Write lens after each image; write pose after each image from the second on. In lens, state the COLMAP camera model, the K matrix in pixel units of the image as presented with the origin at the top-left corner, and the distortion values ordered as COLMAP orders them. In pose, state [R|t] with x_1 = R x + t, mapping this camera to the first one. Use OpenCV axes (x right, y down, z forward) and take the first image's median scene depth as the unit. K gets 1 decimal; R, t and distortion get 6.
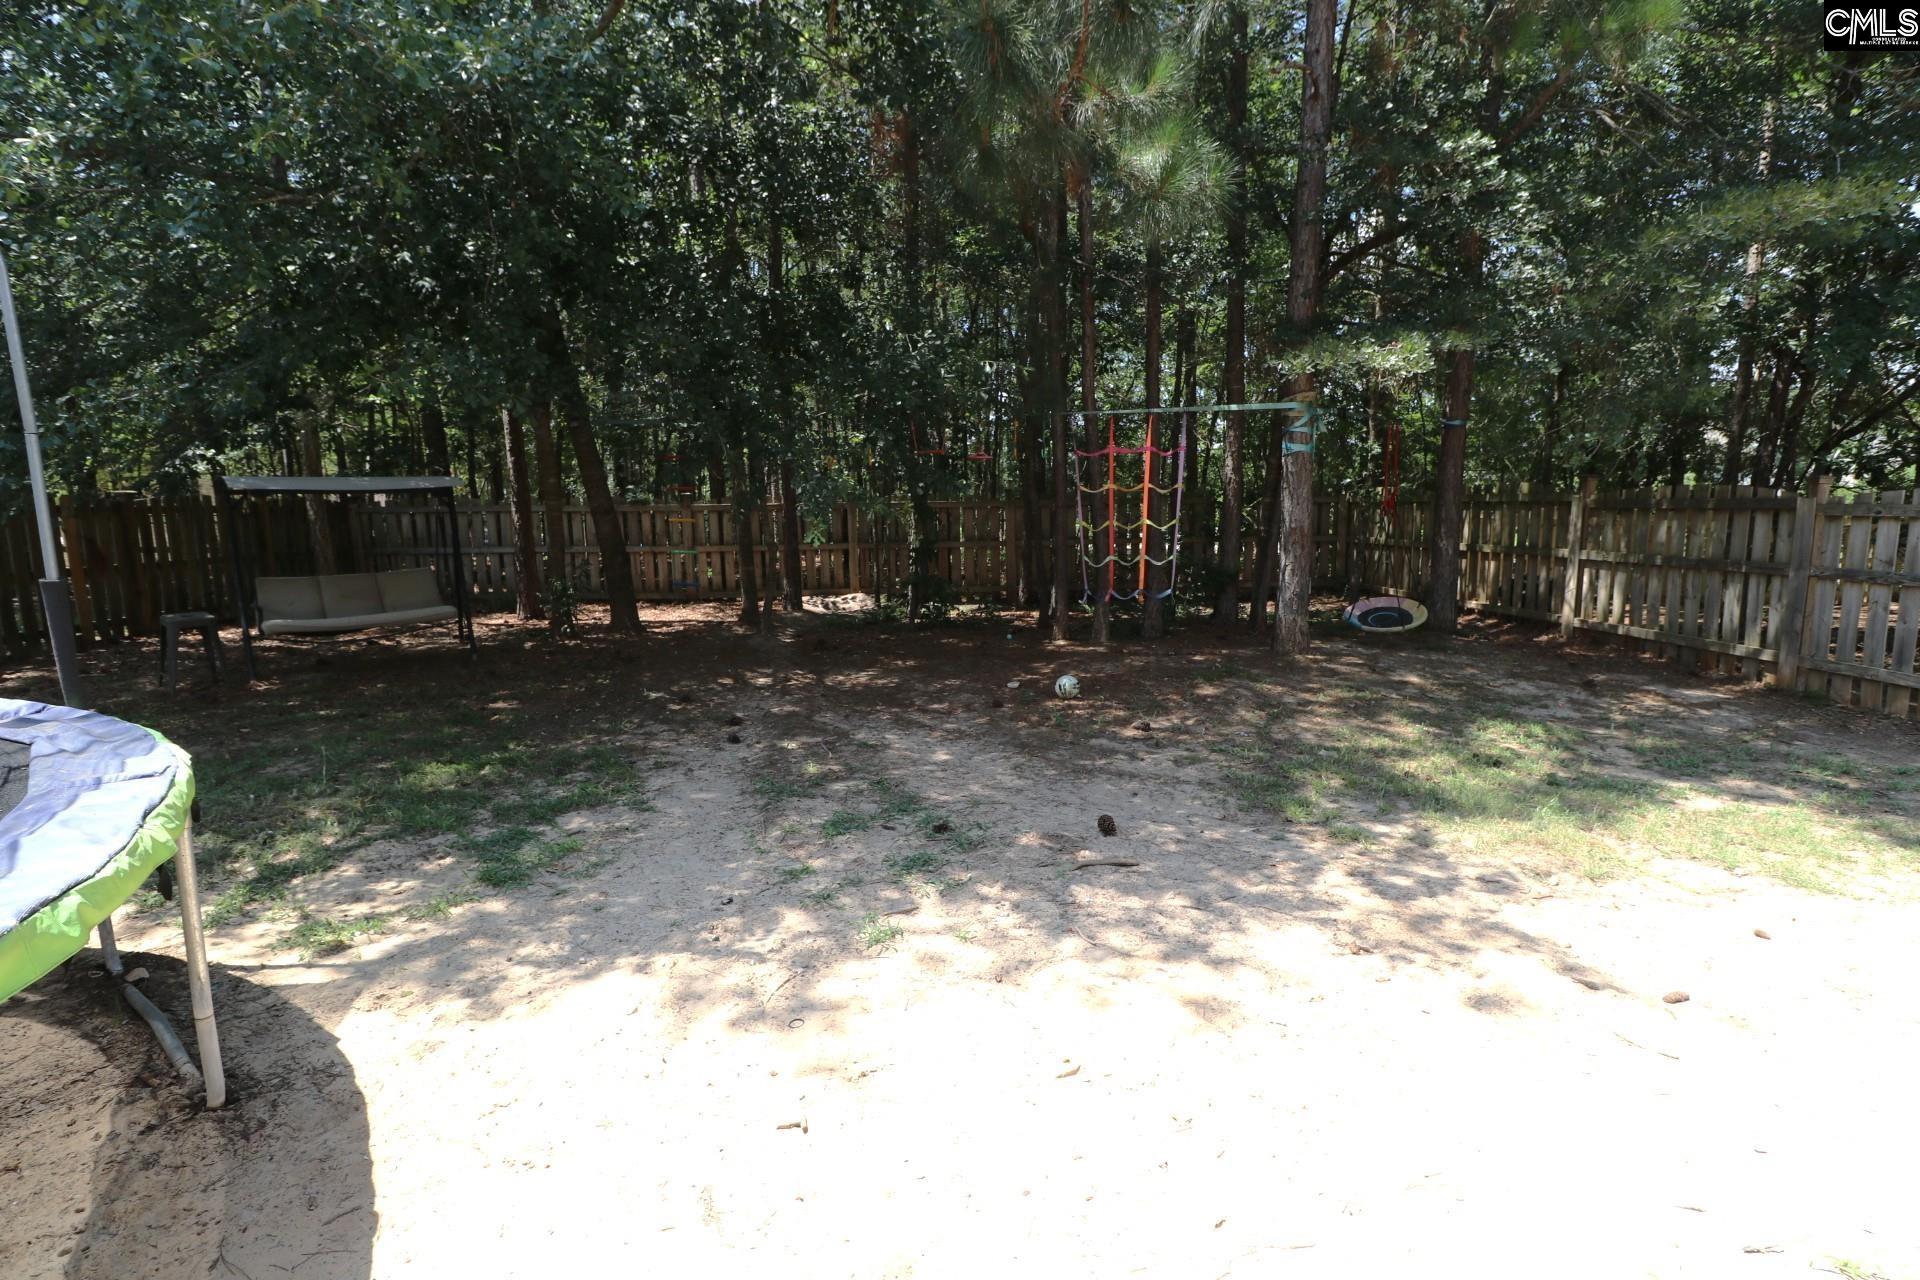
lens RADIAL K [[890.6, 0, 949.7], [0, 890.6, 644.5], [0, 0, 1]] dist [-0.003872, -0.010012]
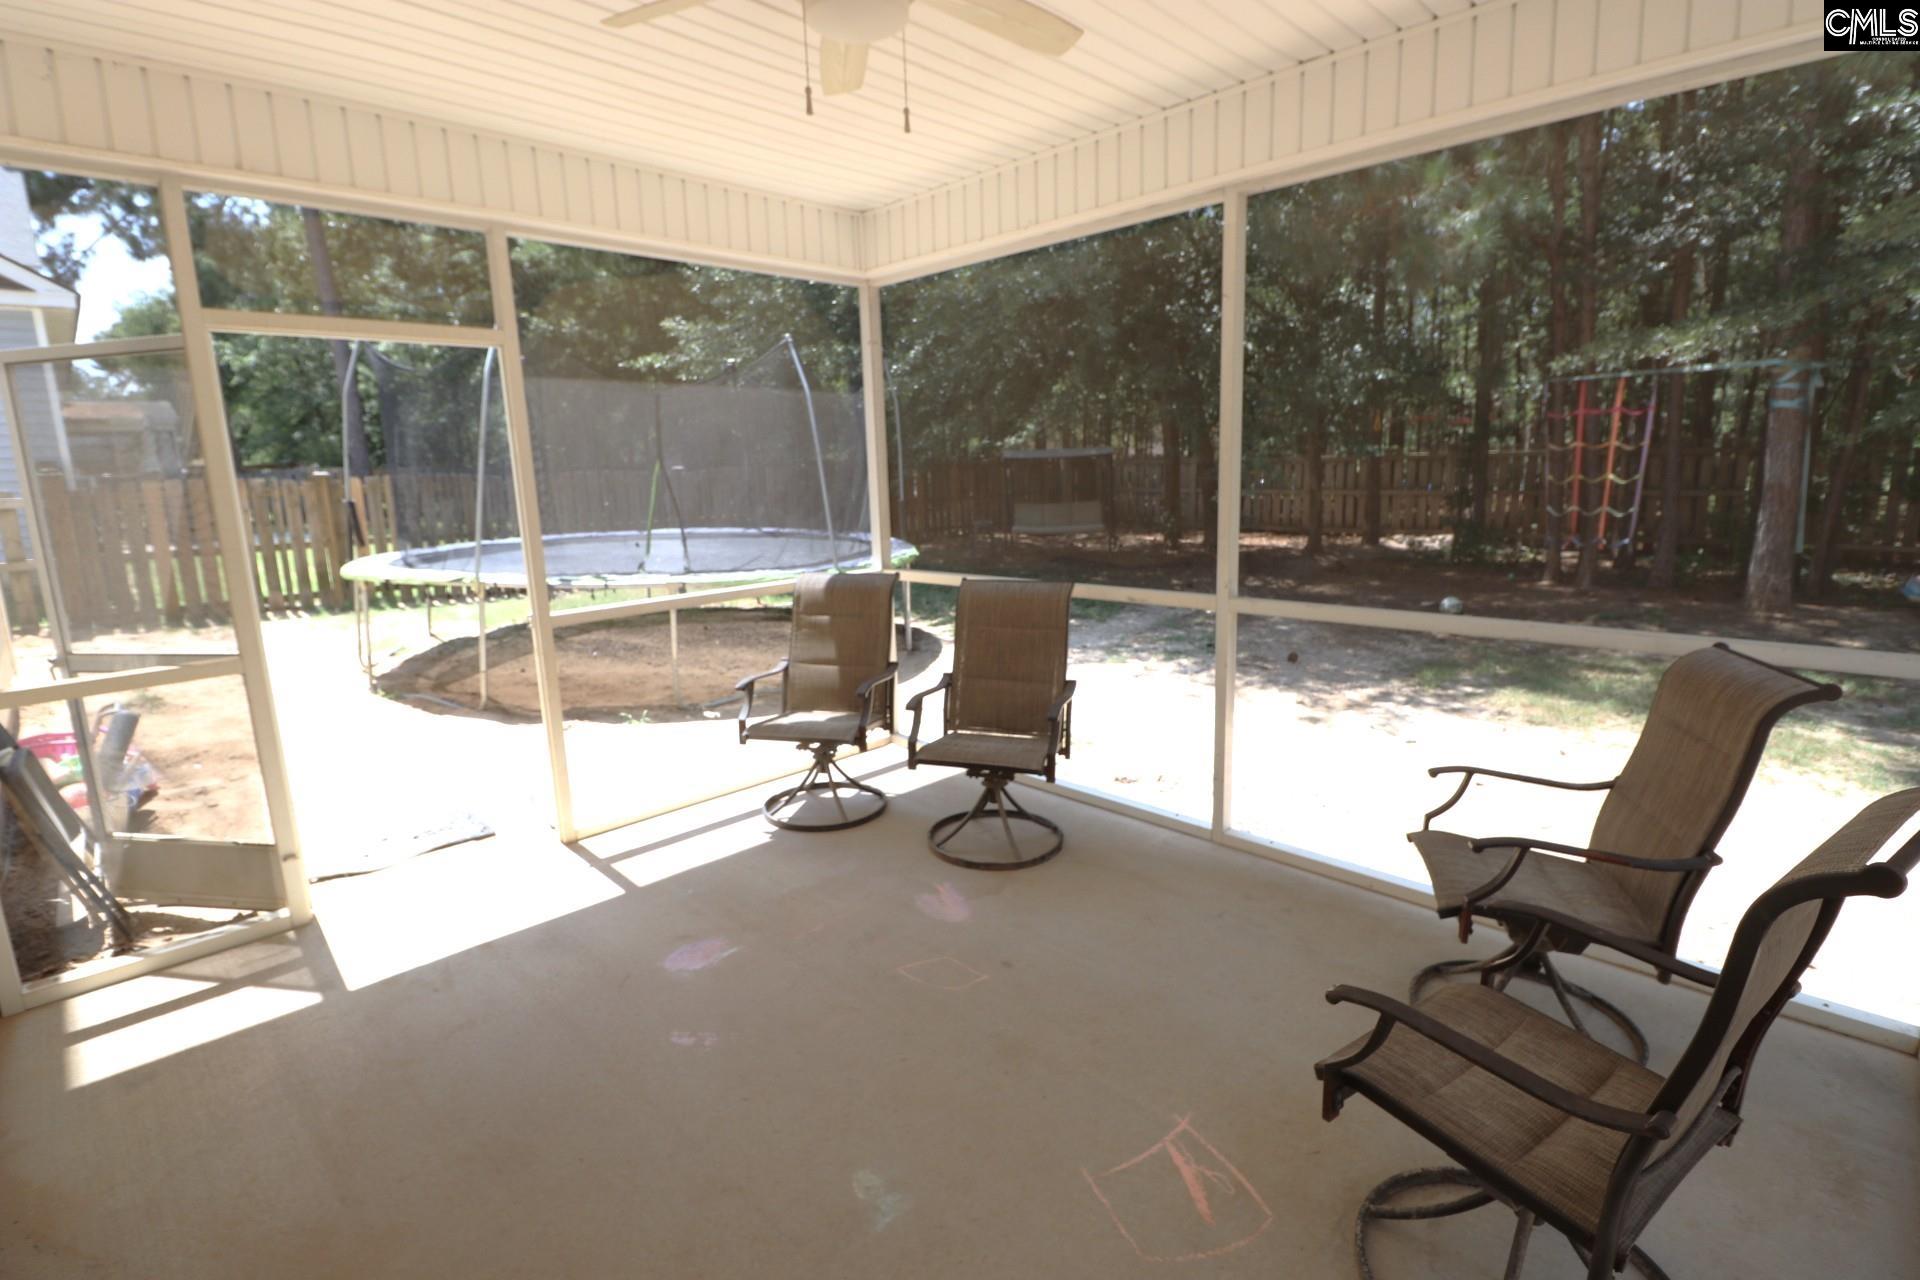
lens RADIAL K [[890.6, 0, 957.2], [0, 890.6, 634.7], [0, 0, 1]] dist [-0.003872, -0.010012]
pose [[0.659869, 0.135537, -0.739056, 0.491306], [-0.095289, 0.990750, 0.096616, 0.025819], [0.745314, 0.006670, 0.666680, -0.314127]]
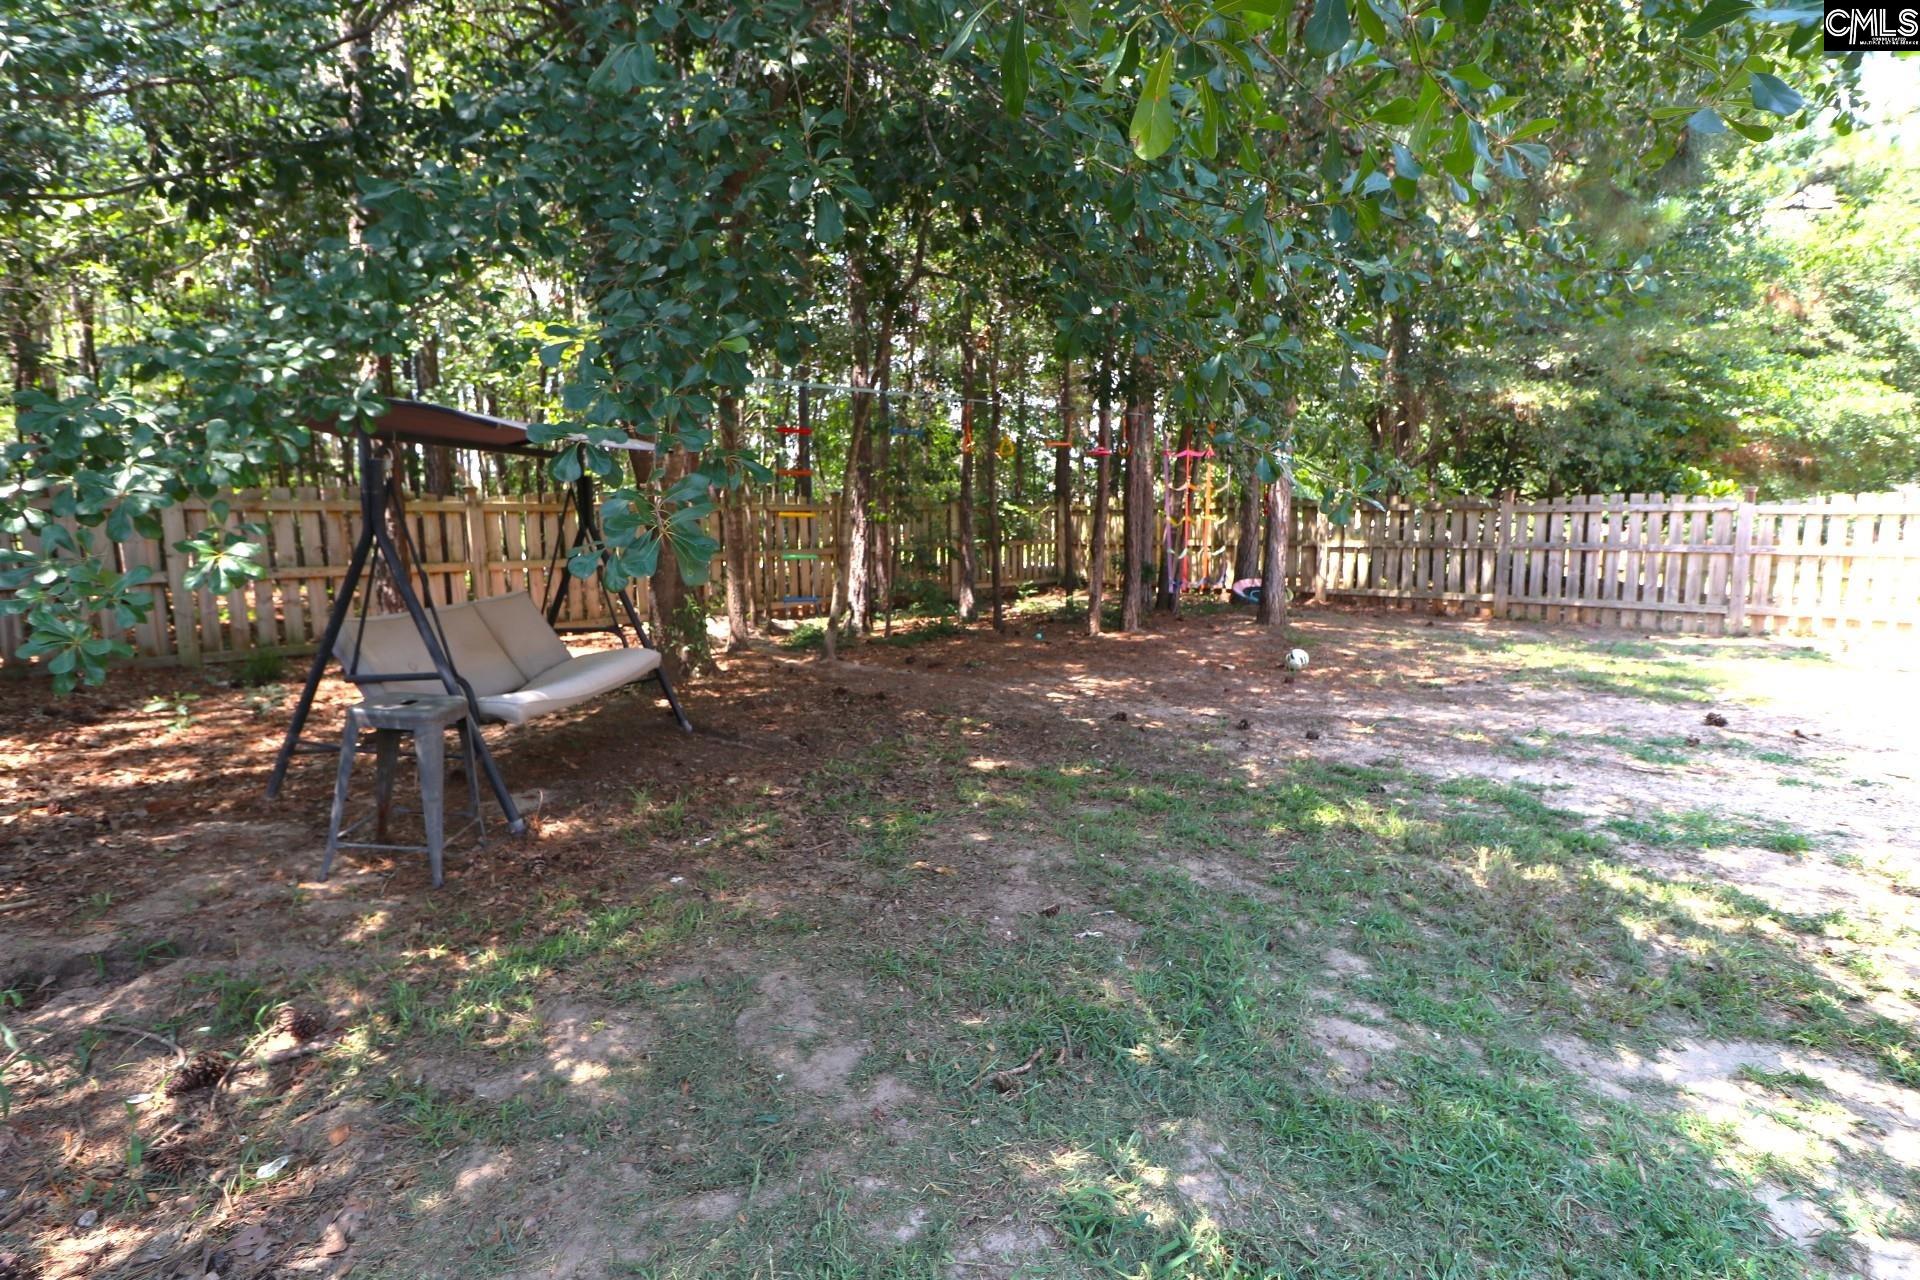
lens RADIAL K [[890.6, 0, 955.1], [0, 890.6, 638.5], [0, 0, 1]] dist [-0.003872, -0.010012]
pose [[0.703122, -0.079093, 0.706657, -0.741479], [0.095616, 0.995286, 0.016261, -0.025900], [-0.704611, 0.056134, 0.707370, 0.388954]]
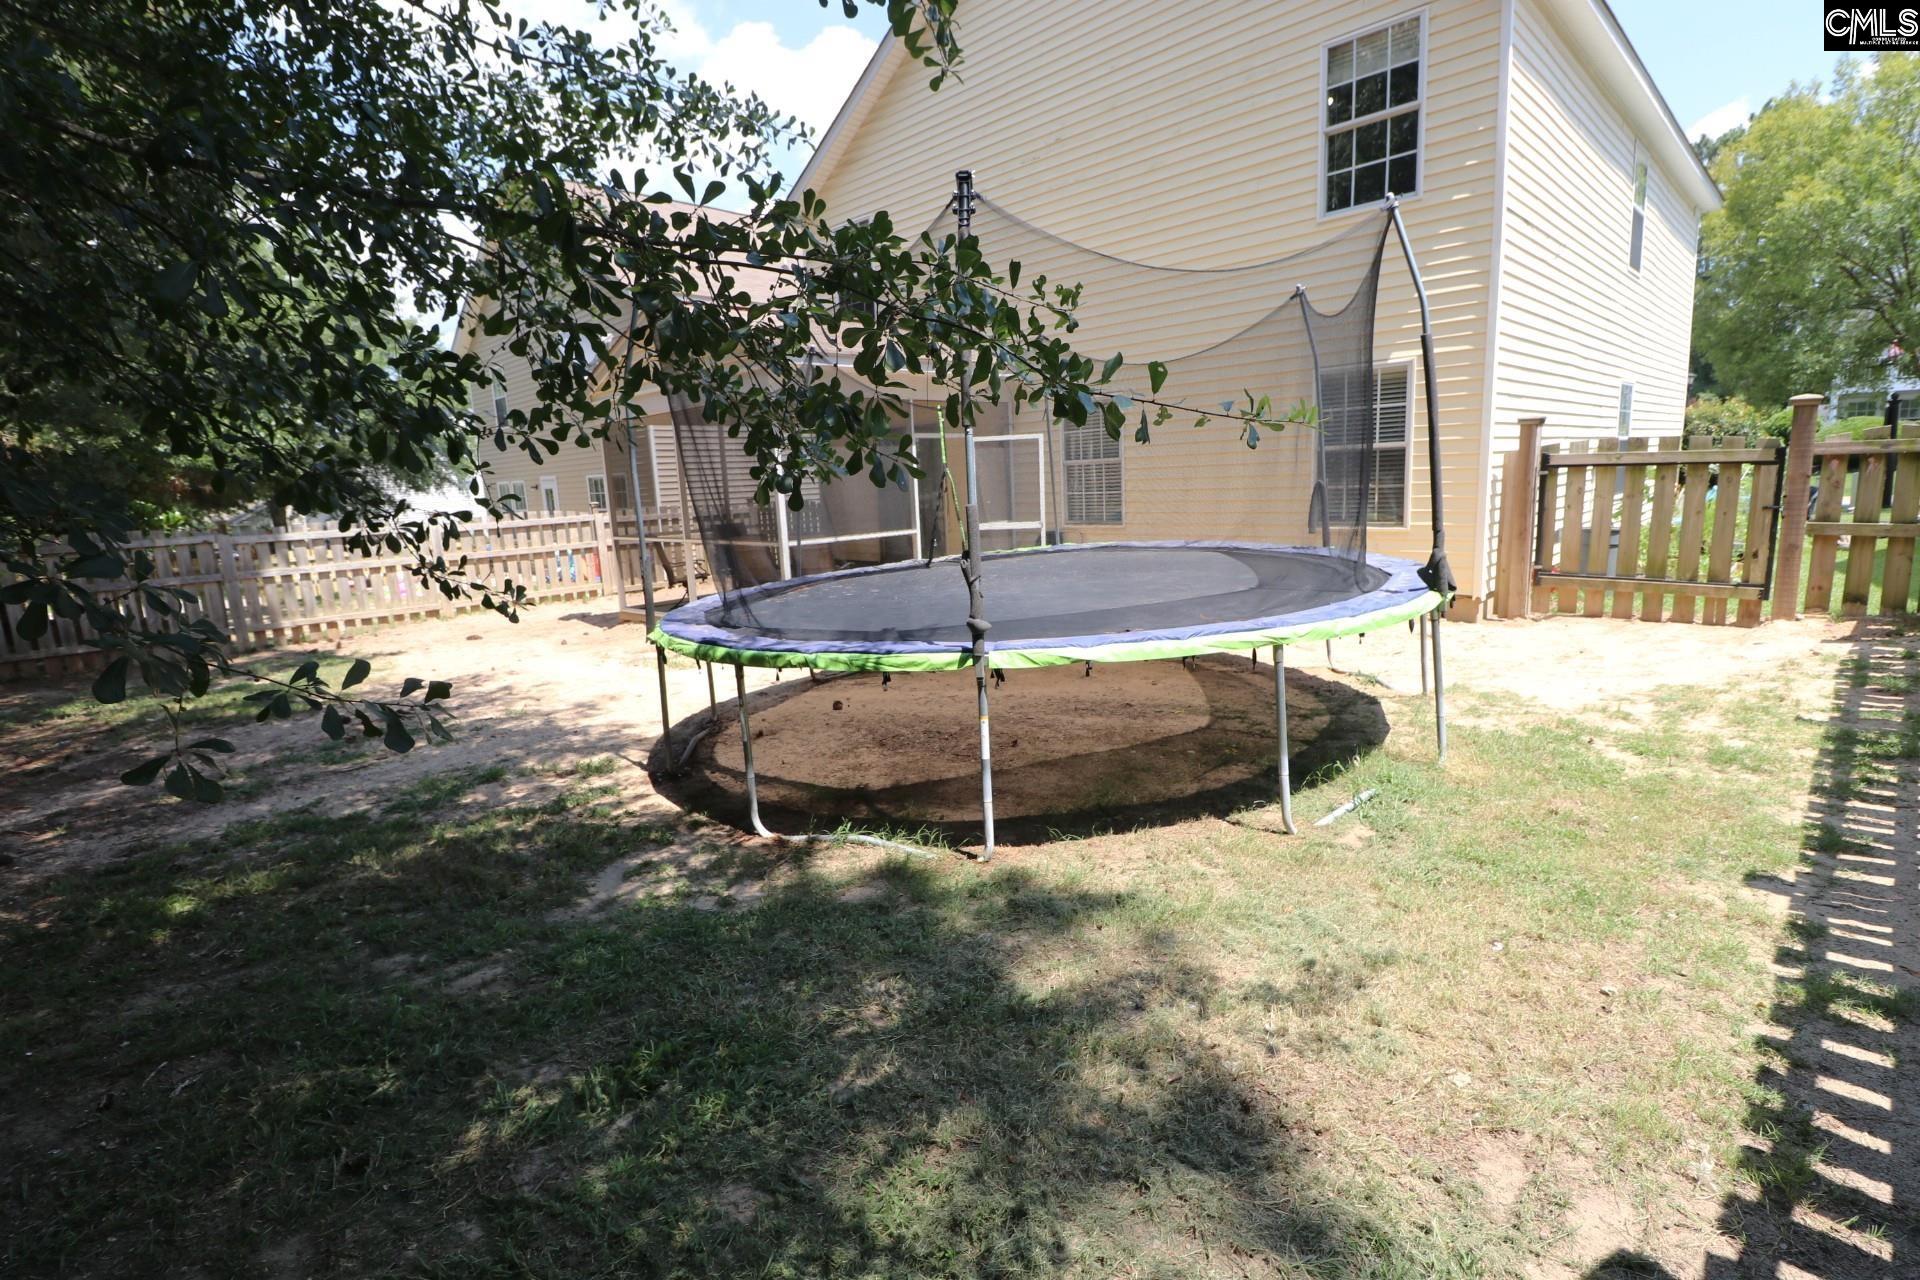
lens RADIAL K [[890.6, 0, 962.7], [0, 890.6, 644.0], [0, 0, 1]] dist [-0.003872, -0.010012]
pose [[-0.671056, -0.078666, 0.737222, -0.856473], [0.167636, 0.952505, 0.254230, -0.076079], [-0.722206, 0.294188, -0.625996, 0.528435]]
